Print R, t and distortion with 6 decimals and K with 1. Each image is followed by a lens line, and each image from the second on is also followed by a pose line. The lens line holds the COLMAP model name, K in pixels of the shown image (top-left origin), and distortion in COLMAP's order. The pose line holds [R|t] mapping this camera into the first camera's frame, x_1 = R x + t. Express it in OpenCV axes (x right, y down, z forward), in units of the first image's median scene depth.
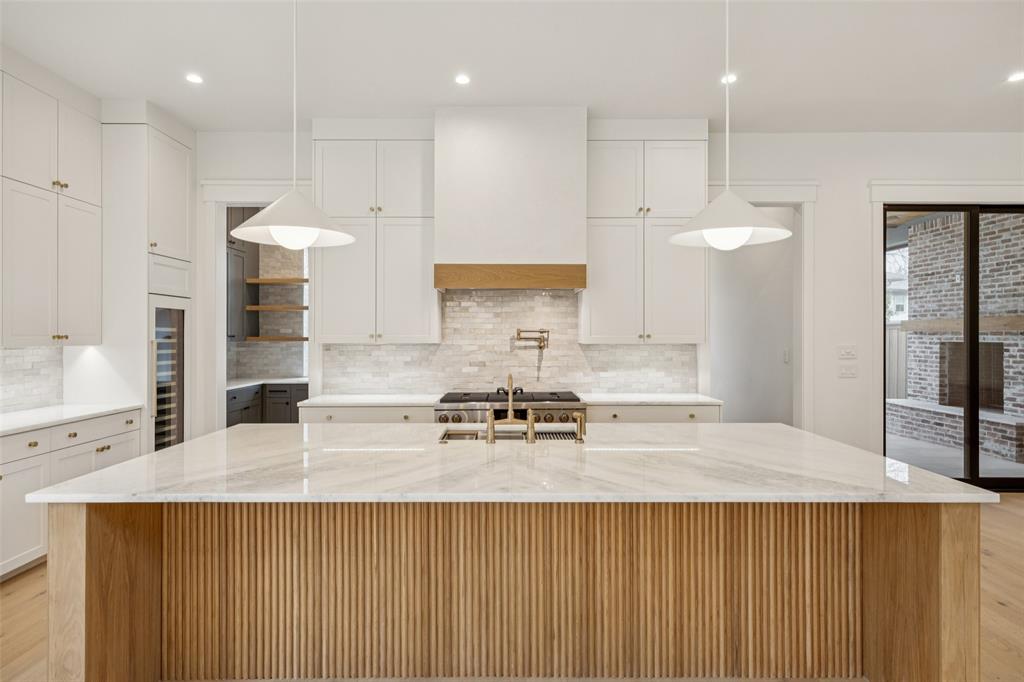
lens RADIAL K [[544.1, 0, 507.9], [0, 544.1, 337.0], [0, 0, 1]] dist [0.008324, -0.002801]
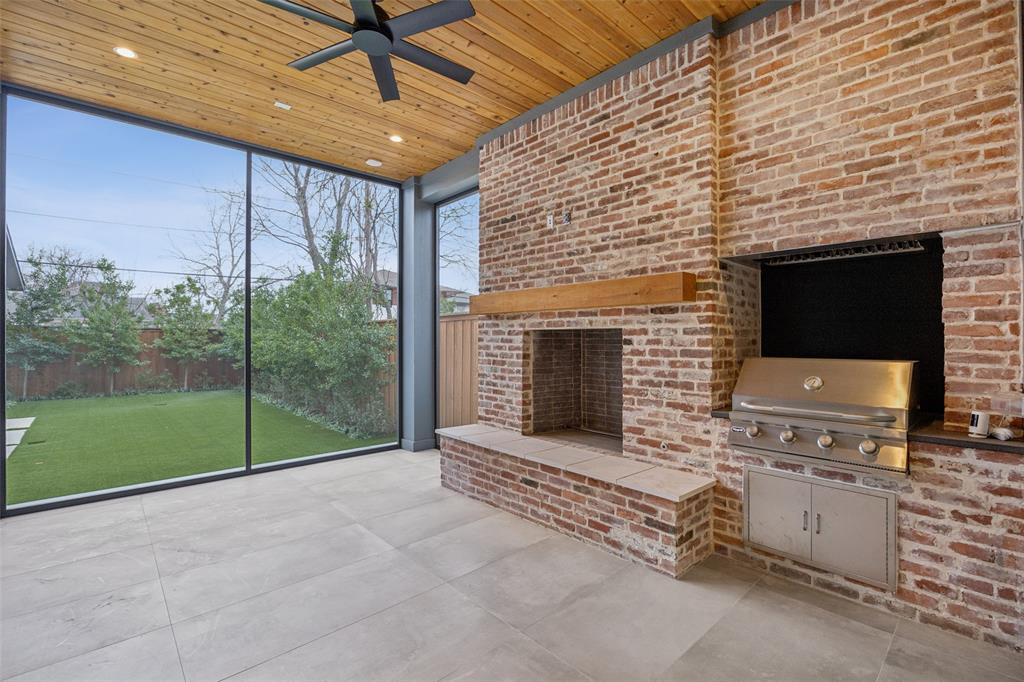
lens RADIAL K [[450.0, 0, 514.1], [0, 450.0, 336.2], [0, 0, 1]] dist [-0.013209, -0.000046]
pose [[0.736230, 0.006757, 0.676698, 0.739079], [-0.001920, 0.999967, -0.007896, 0.031841], [-0.676729, 0.004514, 0.736219, 1.058153]]
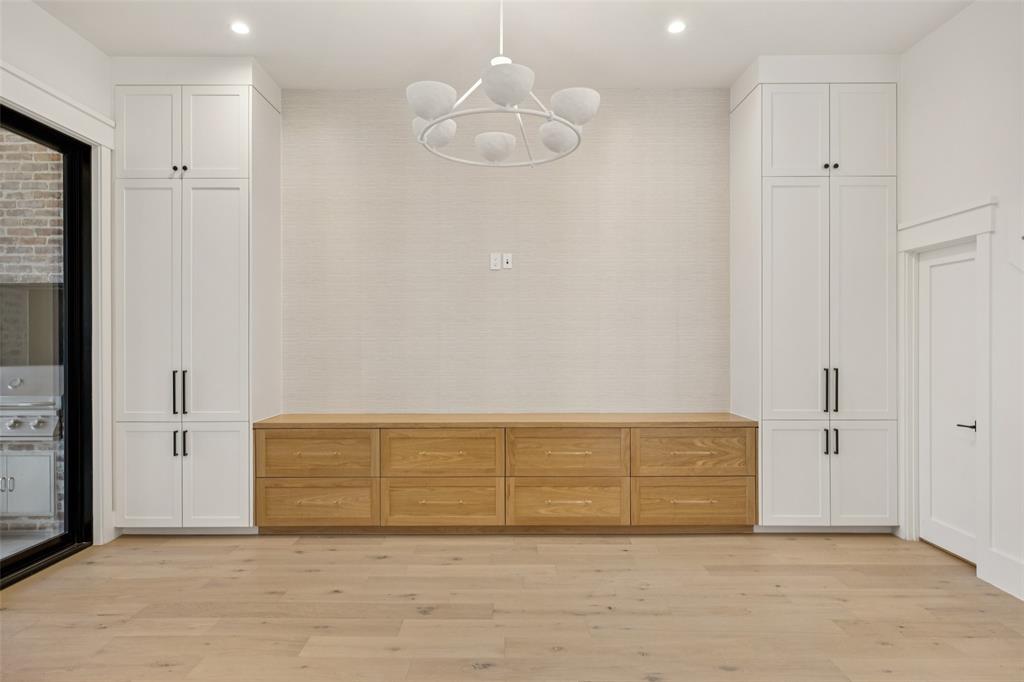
lens RADIAL K [[590.3, 0, 505.2], [0, 590.3, 342.5], [0, 0, 1]] dist [-0.001742, -0.000632]
pose [[0.003882, 0.001856, 0.999991, 0.432759], [0.001255, 0.999997, -0.001861, 0.019766], [-0.999992, 0.001262, 0.003880, 0.458242]]
